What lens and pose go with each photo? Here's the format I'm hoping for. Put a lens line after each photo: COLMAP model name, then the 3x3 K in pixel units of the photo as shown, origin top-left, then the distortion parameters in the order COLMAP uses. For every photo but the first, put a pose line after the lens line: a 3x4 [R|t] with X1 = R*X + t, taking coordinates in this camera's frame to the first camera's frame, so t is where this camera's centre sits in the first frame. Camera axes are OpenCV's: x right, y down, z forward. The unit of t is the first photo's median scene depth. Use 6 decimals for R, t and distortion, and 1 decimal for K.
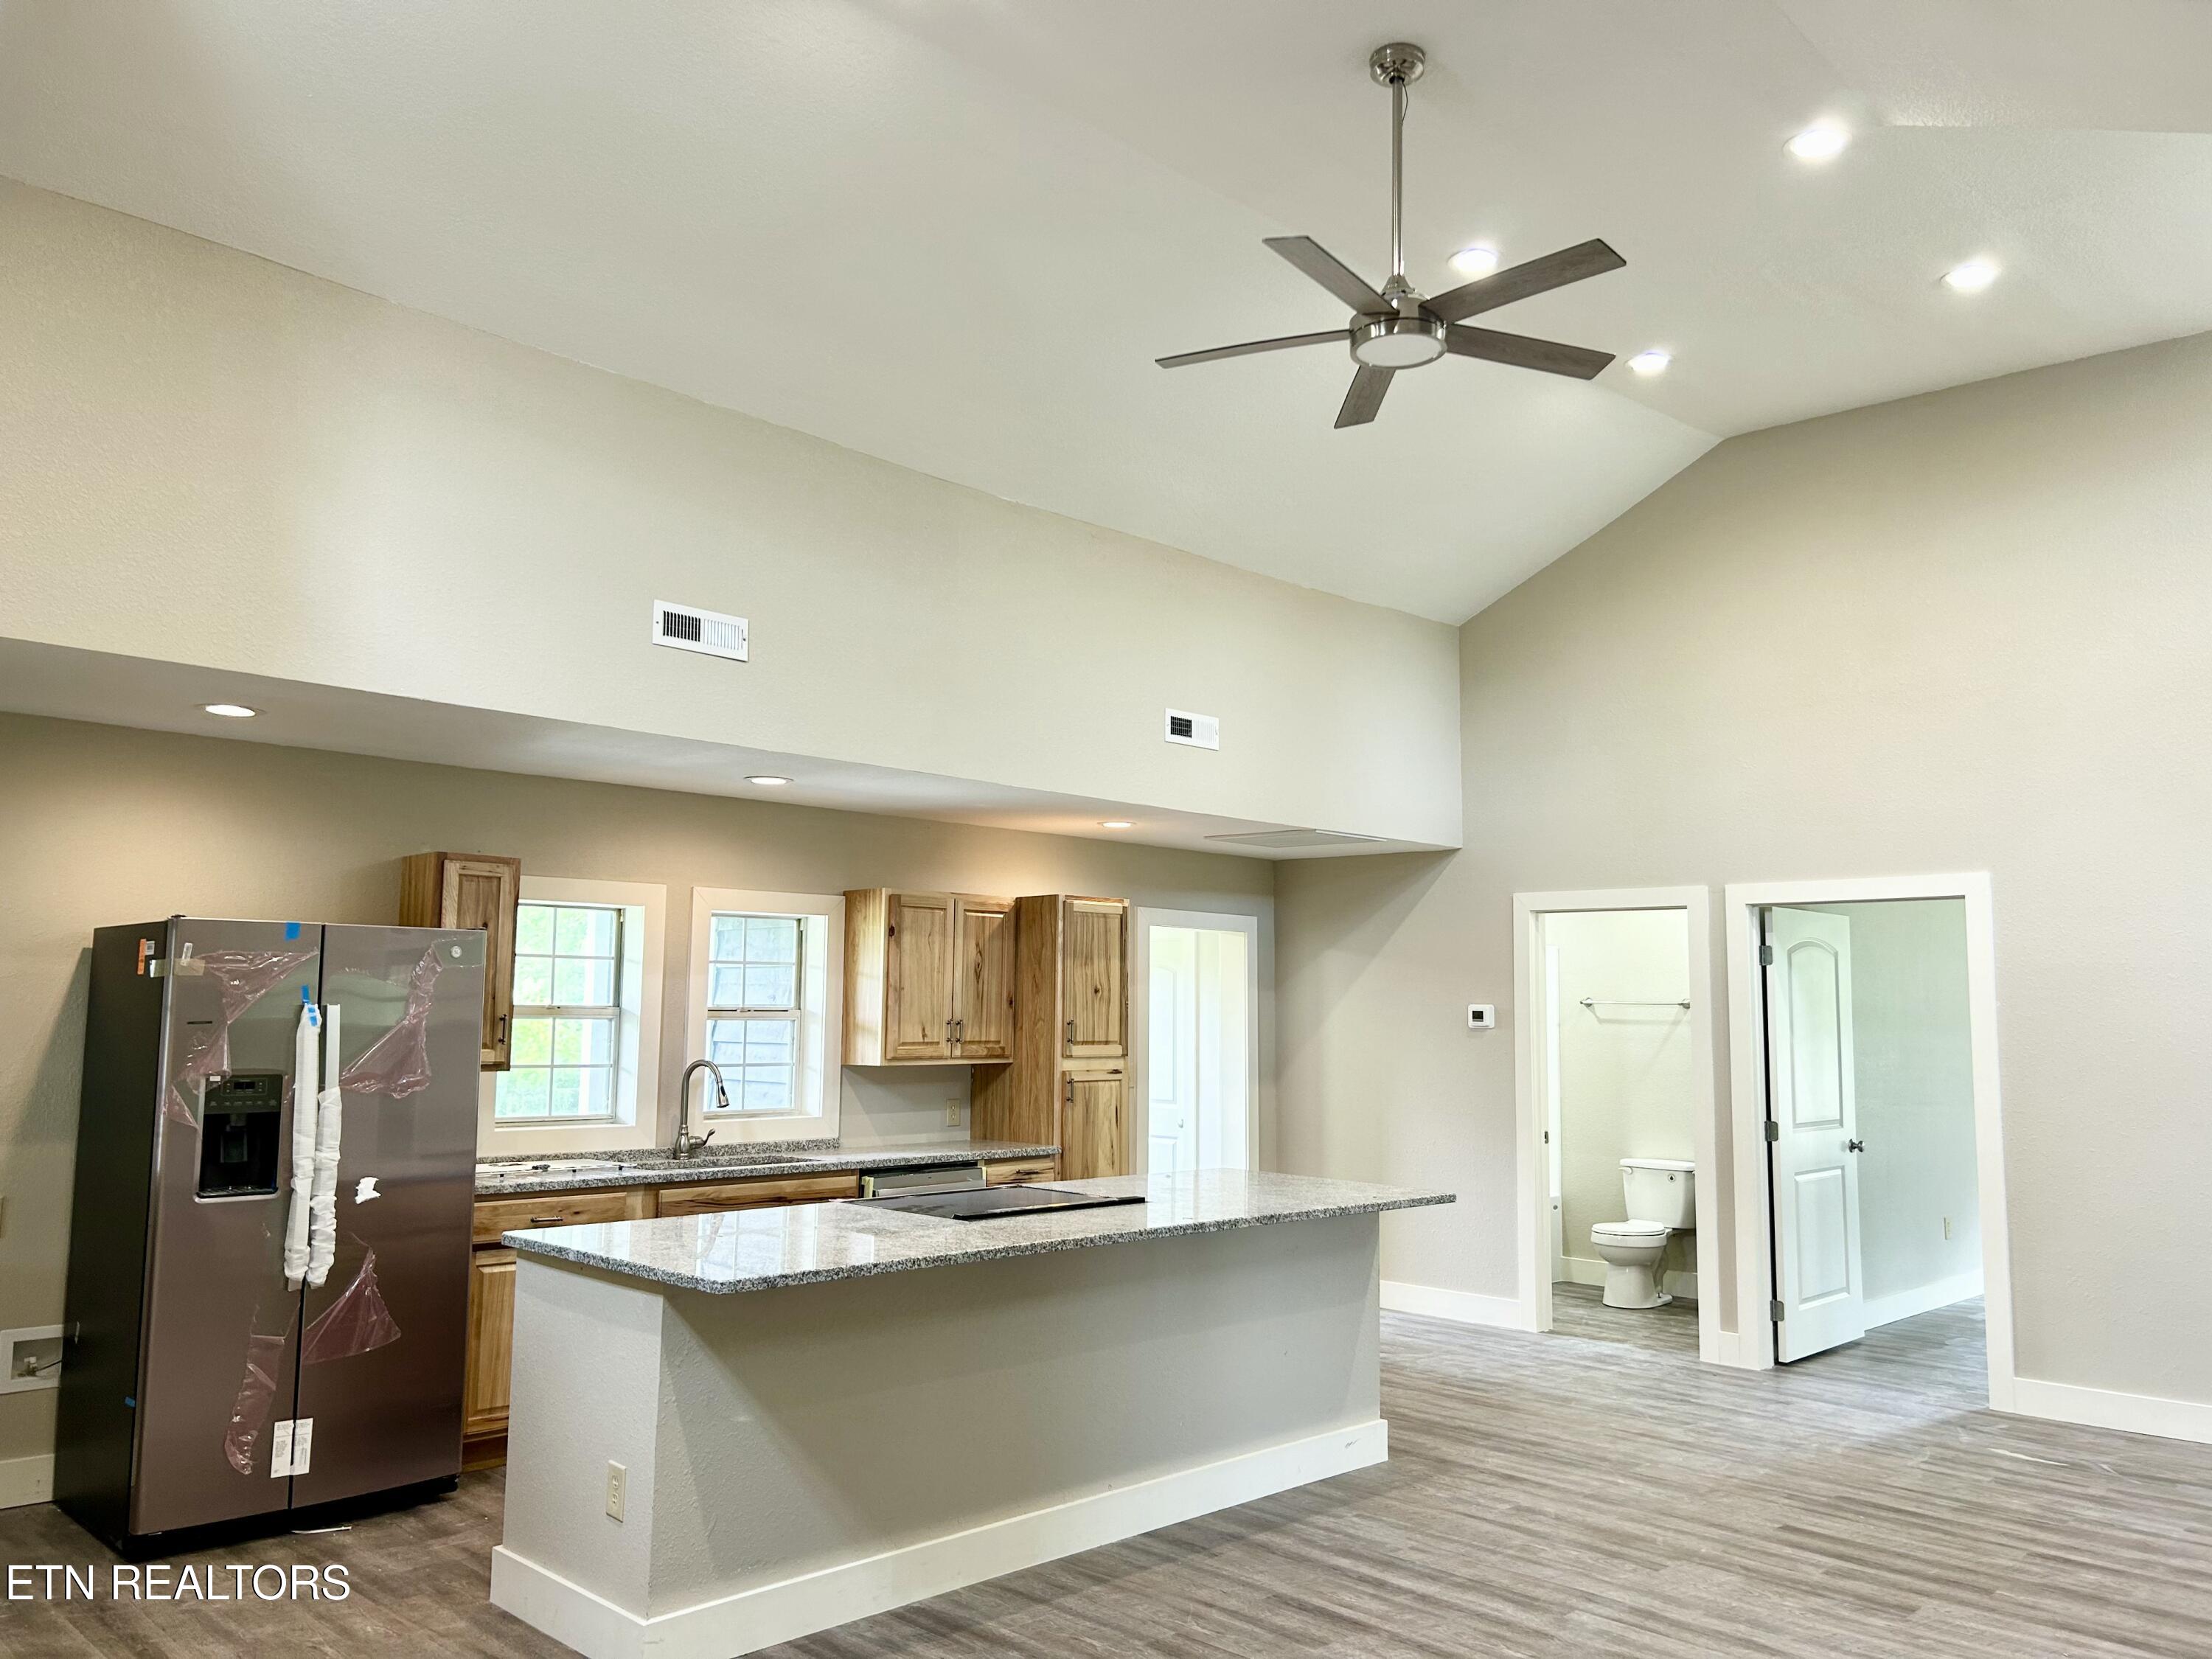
lens RADIAL K [[1668.5, 0, 1115.6], [0, 1668.5, 825.0], [0, 0, 1]] dist [0.057262, -0.063842]
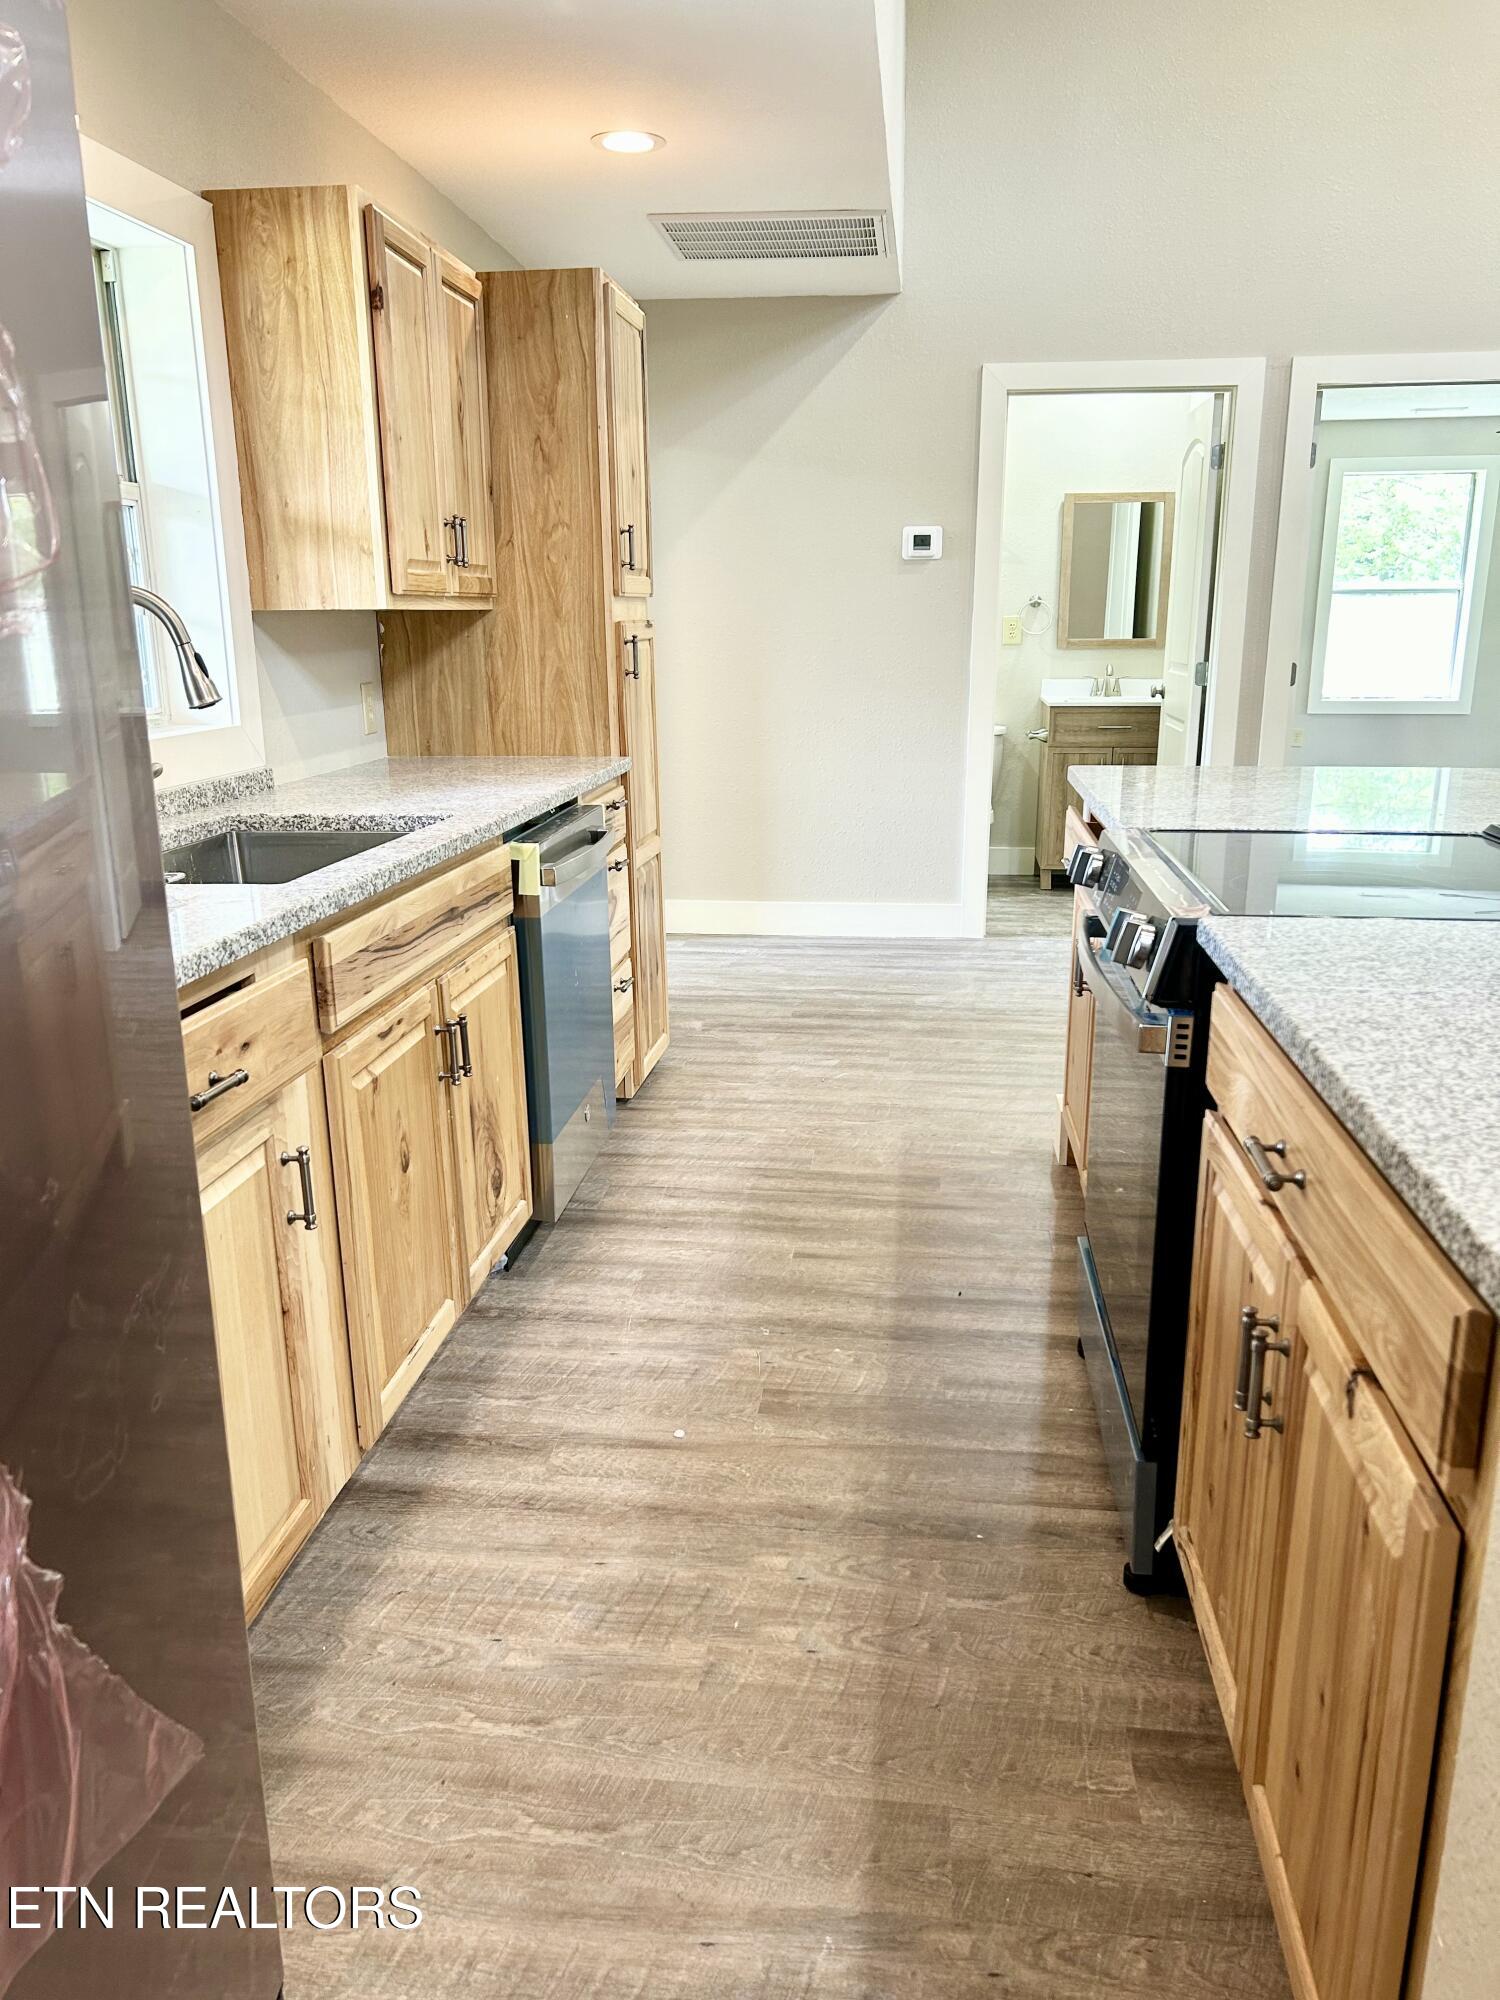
lens RADIAL K [[1508.6, 0, 730.8], [0, 1508.6, 1041.3], [0, 0, 1]] dist [0.057262, -0.063842]
pose [[0.796089, -0.178775, 0.578170, -0.416459], [-0.055174, 0.929952, 0.363519, 0.120312], [-0.602659, -0.321293, 0.730461, 0.737718]]
